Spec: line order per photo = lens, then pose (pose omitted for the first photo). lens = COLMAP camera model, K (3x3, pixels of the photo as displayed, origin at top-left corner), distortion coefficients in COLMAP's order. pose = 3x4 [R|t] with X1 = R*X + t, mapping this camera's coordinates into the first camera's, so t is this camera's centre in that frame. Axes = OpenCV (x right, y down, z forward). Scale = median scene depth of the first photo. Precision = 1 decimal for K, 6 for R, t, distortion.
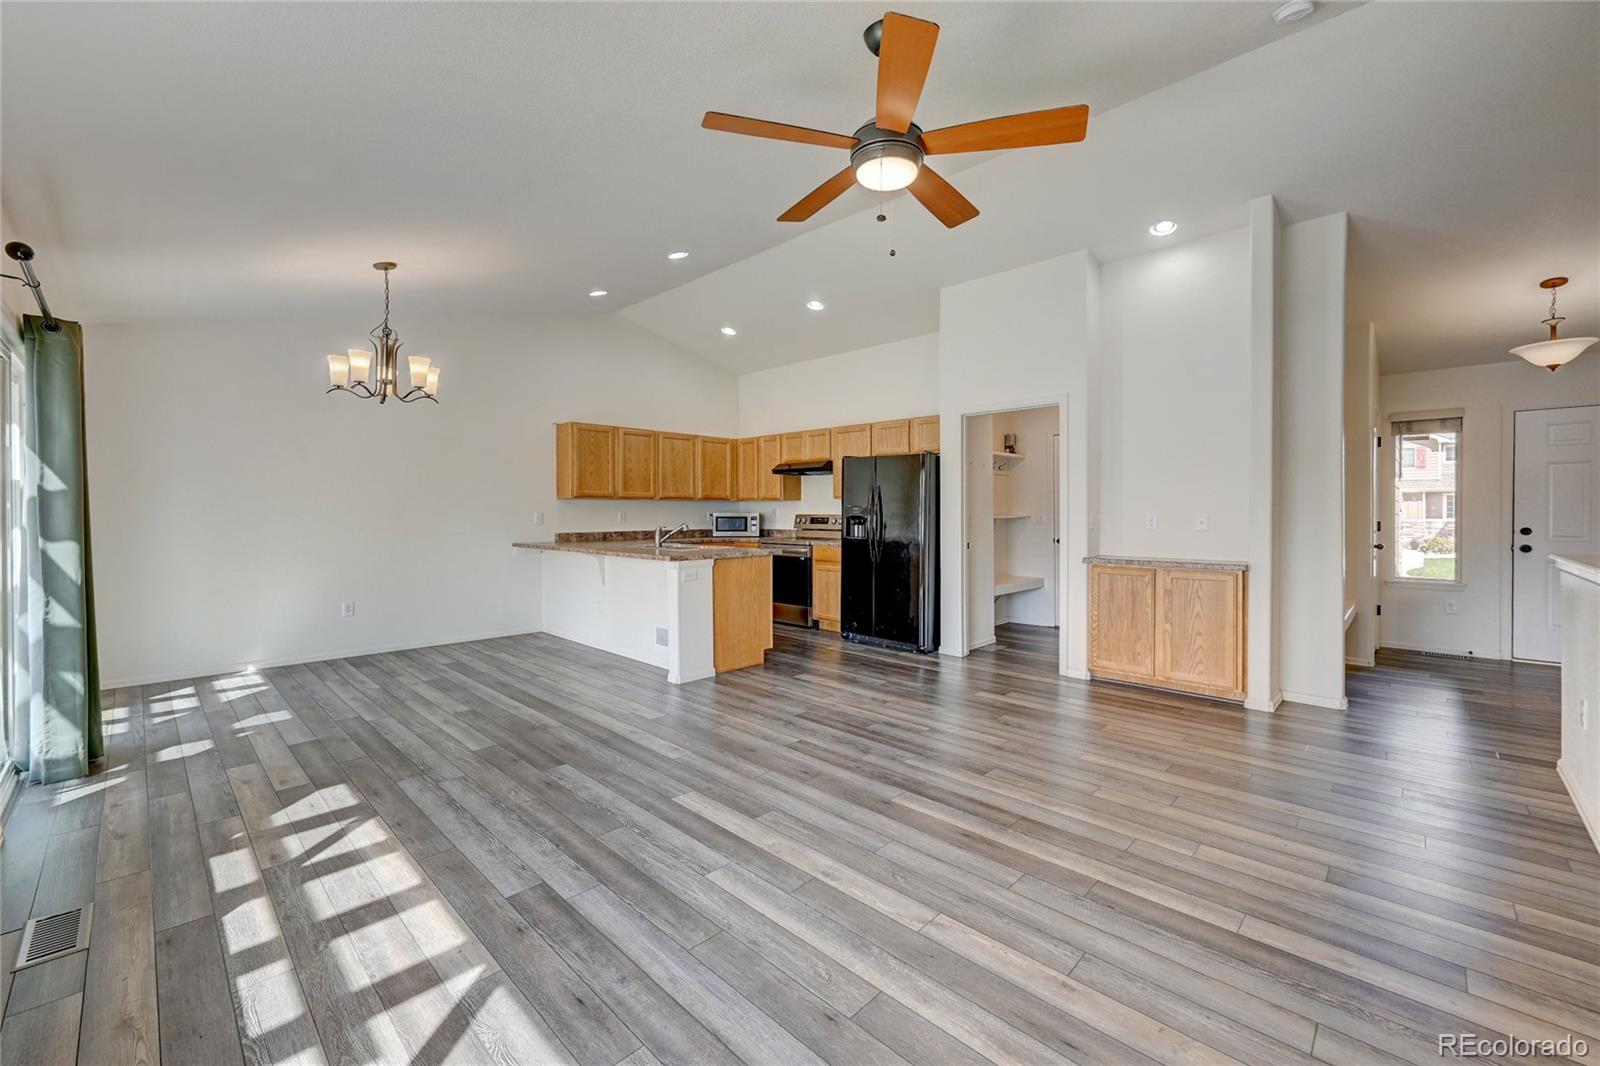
lens RADIAL K [[658.5, 0, 834.8], [0, 658.5, 520.7], [0, 0, 1]] dist [0.010753, 0.000106]
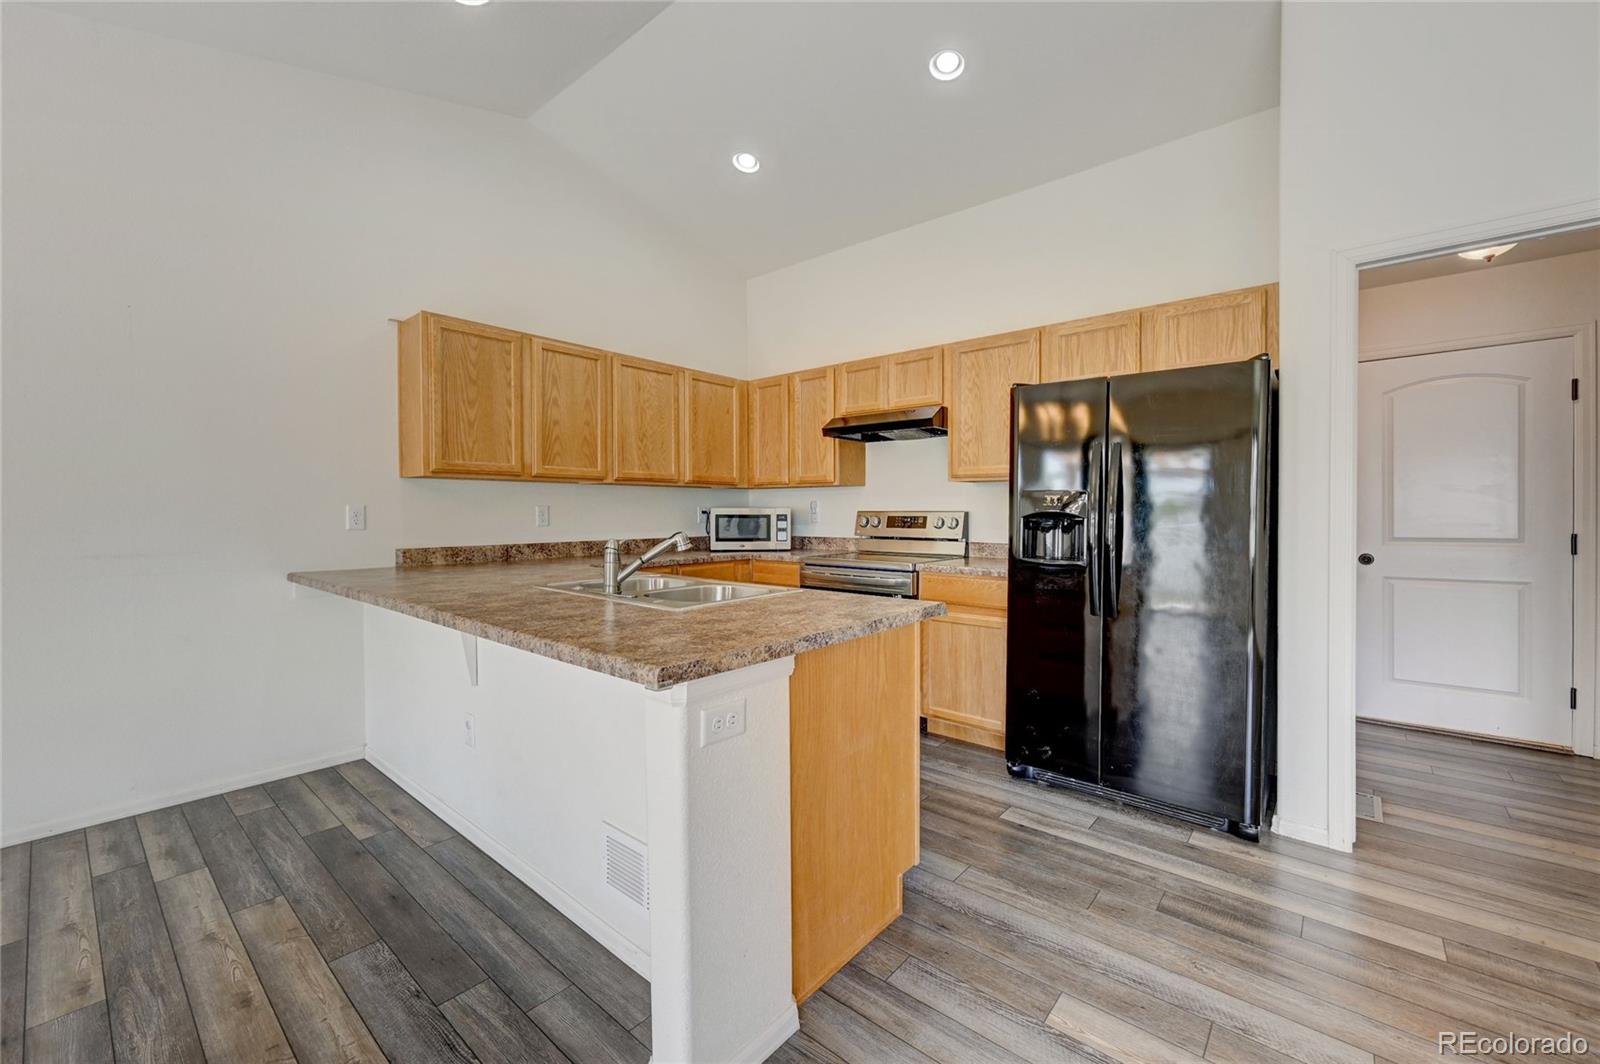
lens RADIAL K [[623.3, 0, 796.1], [0, 623.3, 518.1], [0, 0, 1]] dist [0.000950, 0.000364]
pose [[0.999672, -0.001750, 0.025565, -0.200636], [0.001811, 0.999996, -0.002383, -0.003570], [-0.025560, 0.002429, 0.999670, 0.749147]]
